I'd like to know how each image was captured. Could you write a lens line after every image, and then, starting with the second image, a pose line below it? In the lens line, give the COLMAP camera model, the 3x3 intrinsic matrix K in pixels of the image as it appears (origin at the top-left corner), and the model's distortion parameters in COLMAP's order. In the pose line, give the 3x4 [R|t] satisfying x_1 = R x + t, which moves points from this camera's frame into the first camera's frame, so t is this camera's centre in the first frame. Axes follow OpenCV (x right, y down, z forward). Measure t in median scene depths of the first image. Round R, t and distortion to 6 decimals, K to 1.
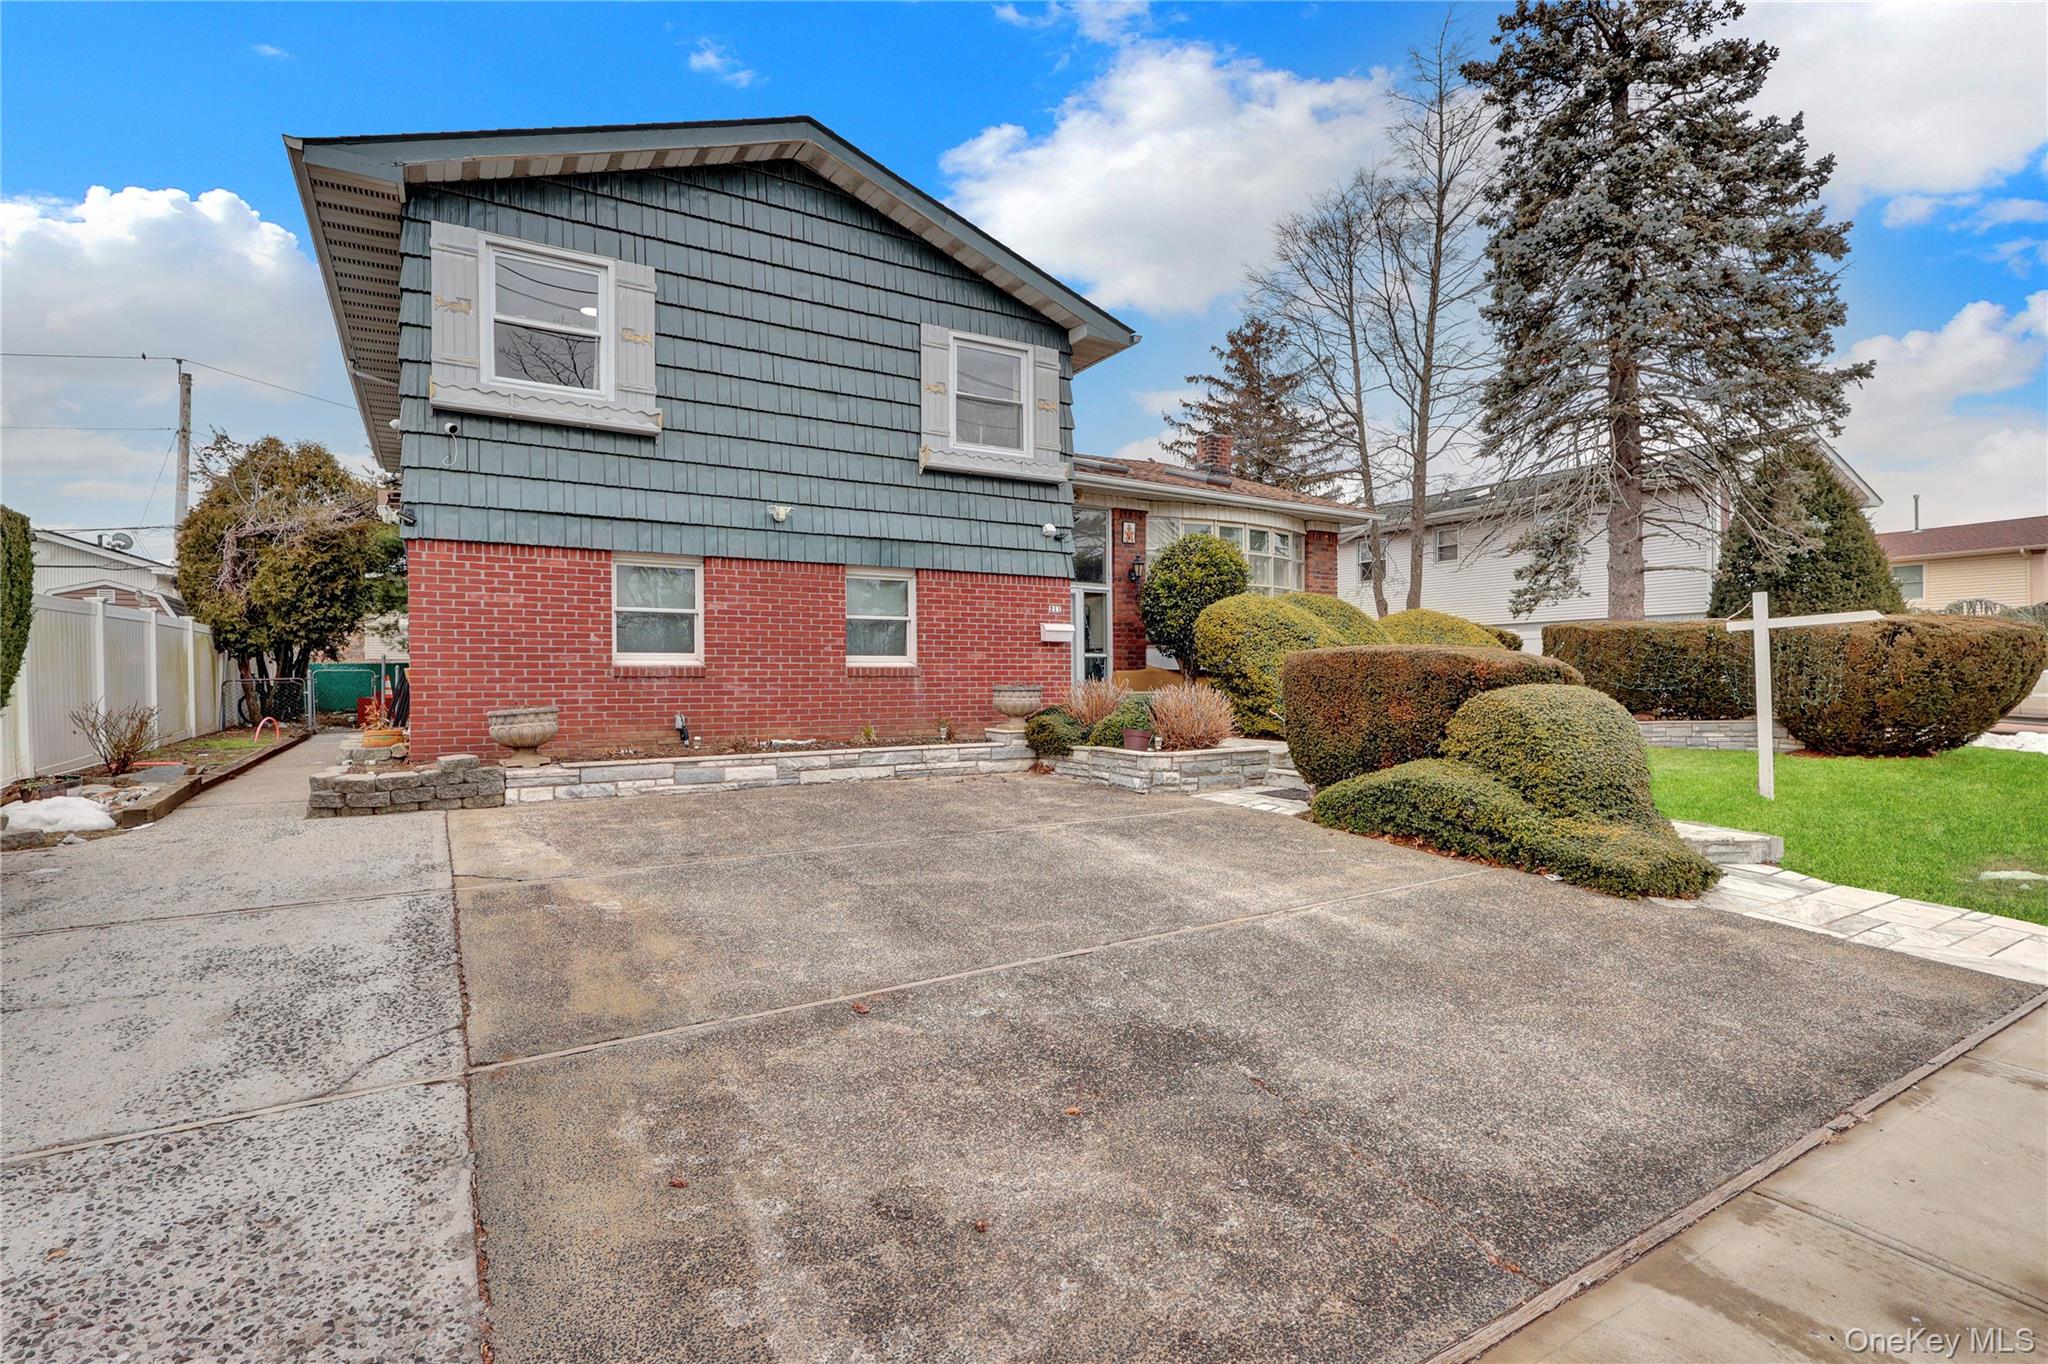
lens RADIAL K [[948.6, 0, 1037.4], [0, 948.6, 677.8], [0, 0, 1]] dist [0.005640, 0.000961]
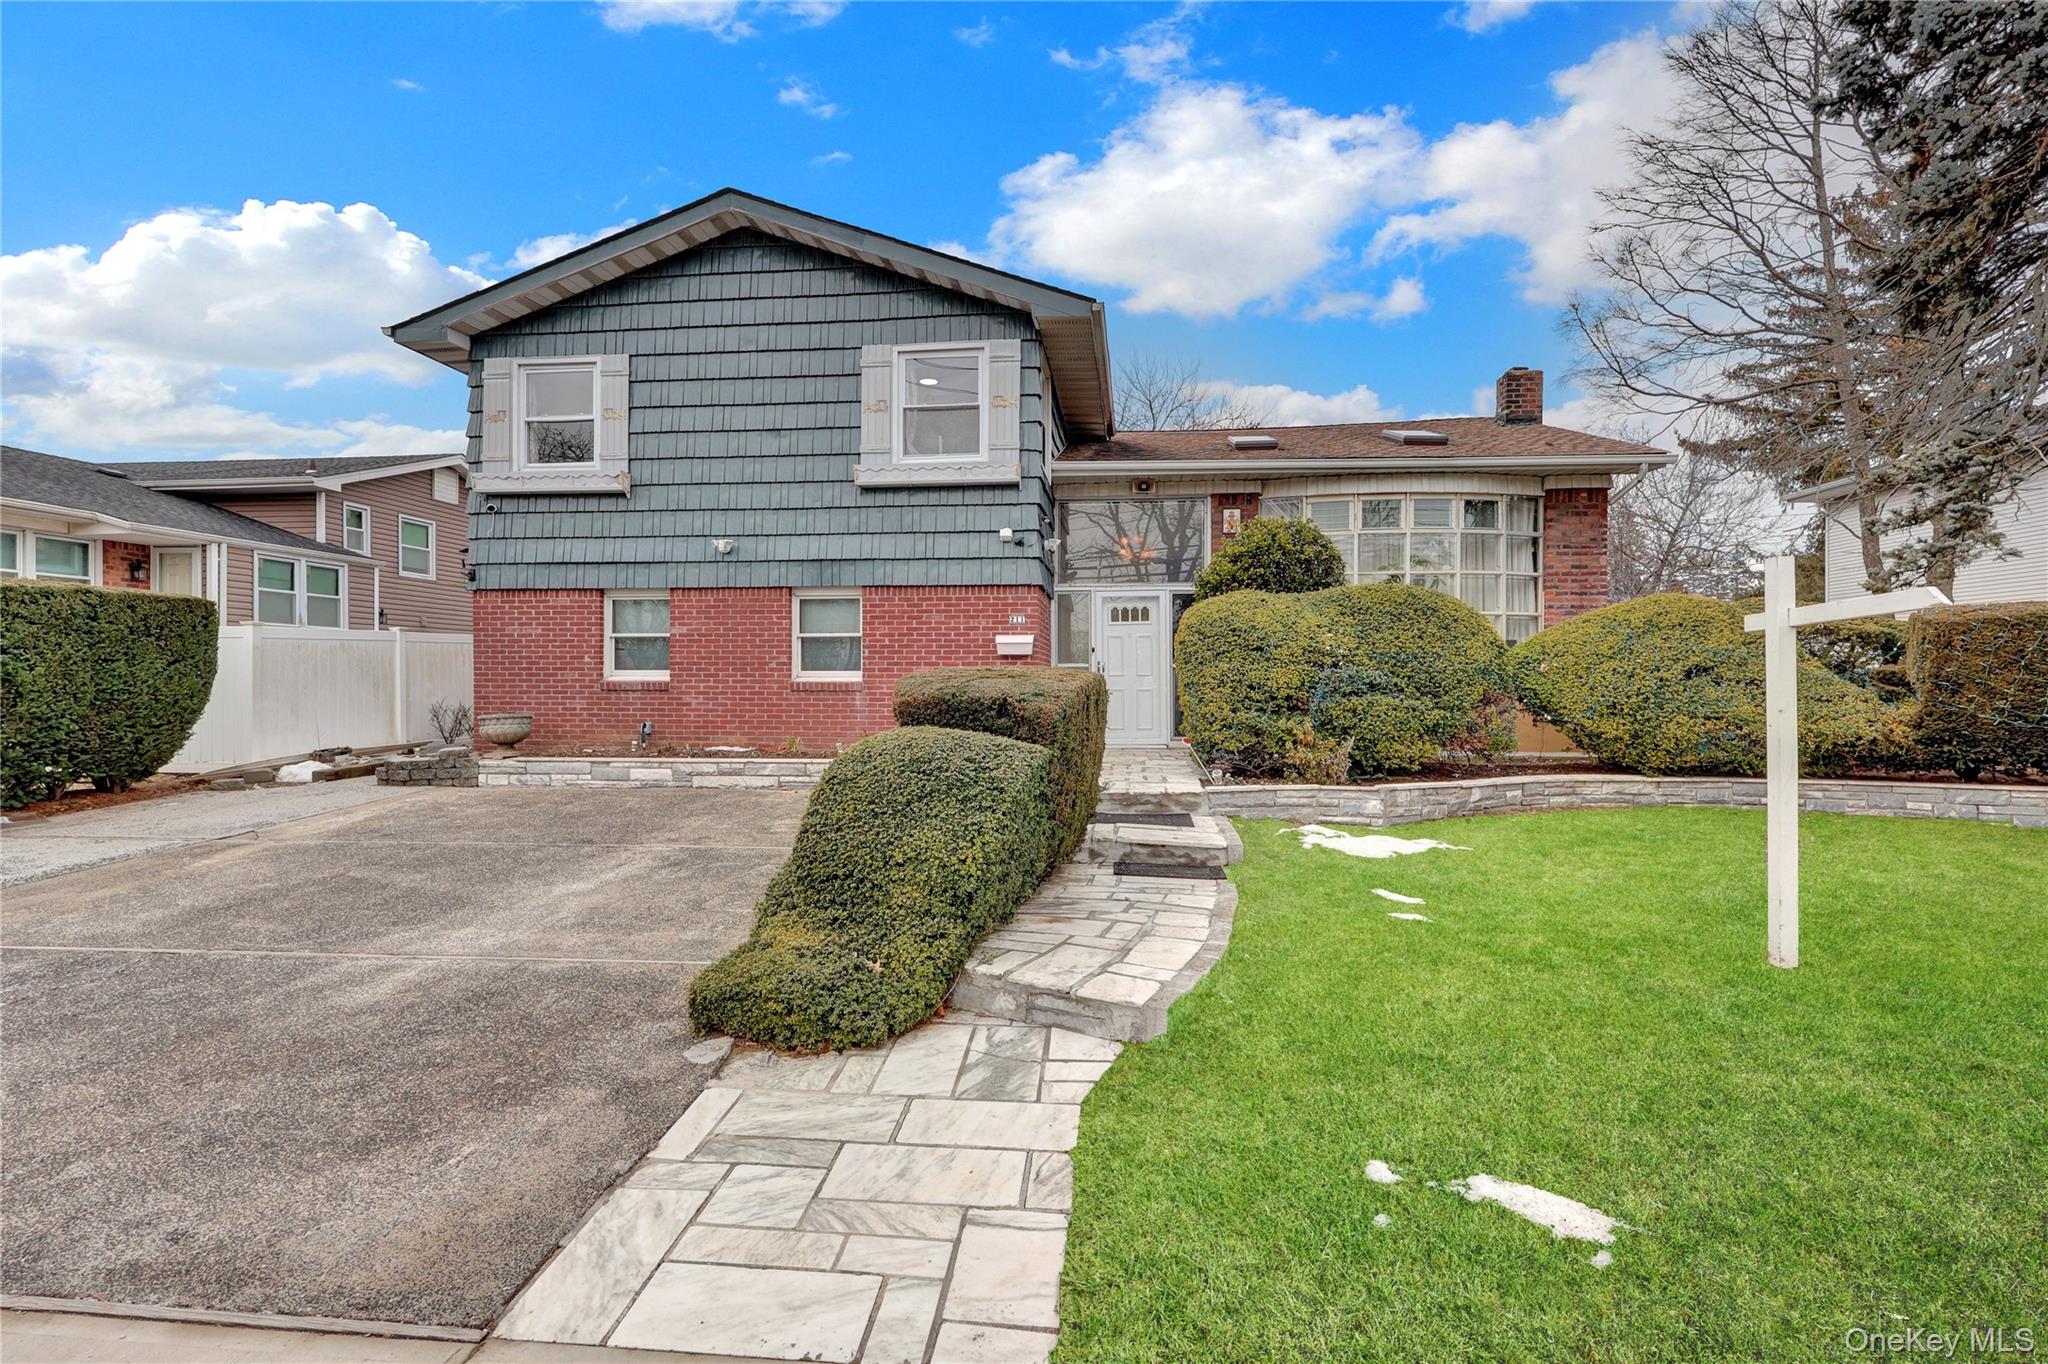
lens RADIAL K [[948.6, 0, 1023.1], [0, 948.6, 677.0], [0, 0, 1]] dist [0.005640, 0.000961]
pose [[0.793681, 0.005305, -0.608312, 0.688861], [-0.005640, 0.999983, 0.001362, -0.020843], [0.608309, 0.002350, 0.793697, 0.318144]]
